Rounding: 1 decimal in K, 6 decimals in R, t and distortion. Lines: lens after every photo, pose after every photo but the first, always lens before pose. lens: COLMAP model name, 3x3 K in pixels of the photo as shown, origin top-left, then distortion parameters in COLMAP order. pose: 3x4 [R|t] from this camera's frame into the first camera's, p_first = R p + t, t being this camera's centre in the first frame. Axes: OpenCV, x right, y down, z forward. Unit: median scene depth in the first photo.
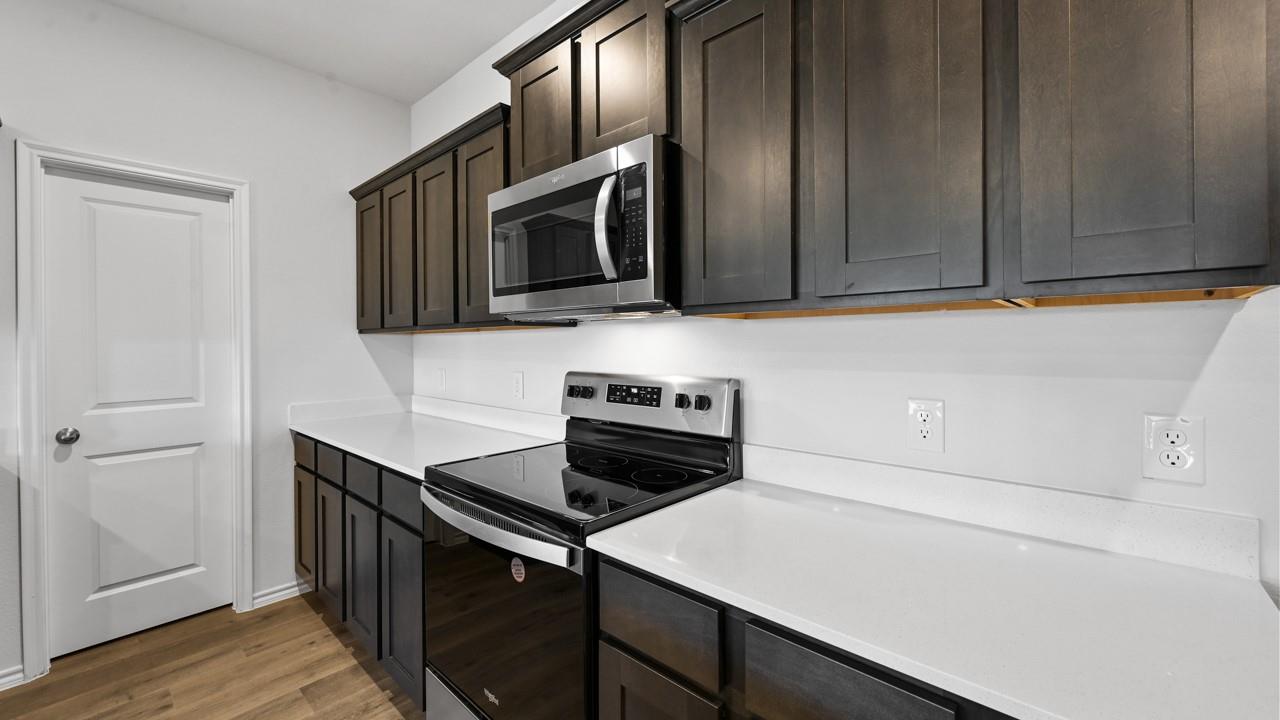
lens RADIAL K [[506.6, 0, 640.4], [0, 506.6, 346.8], [0, 0, 1]] dist [0.020992, 0.000135]
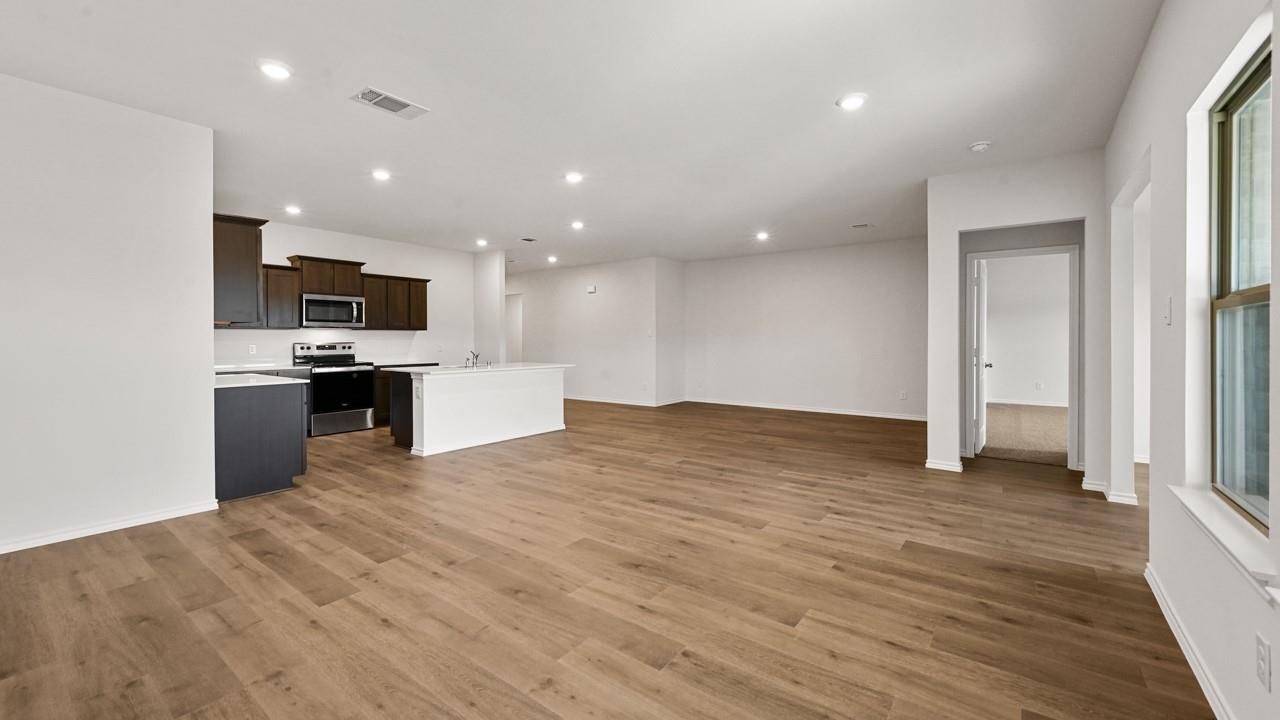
lens RADIAL K [[506.6, 0, 639.6], [0, 506.6, 349.2], [0, 0, 1]] dist [0.020992, 0.000135]
pose [[-0.084707, -0.007314, 0.996379, -4.630841], [0.012960, 0.999880, 0.008441, 0.117493], [-0.996322, 0.013628, -0.084602, -1.236568]]
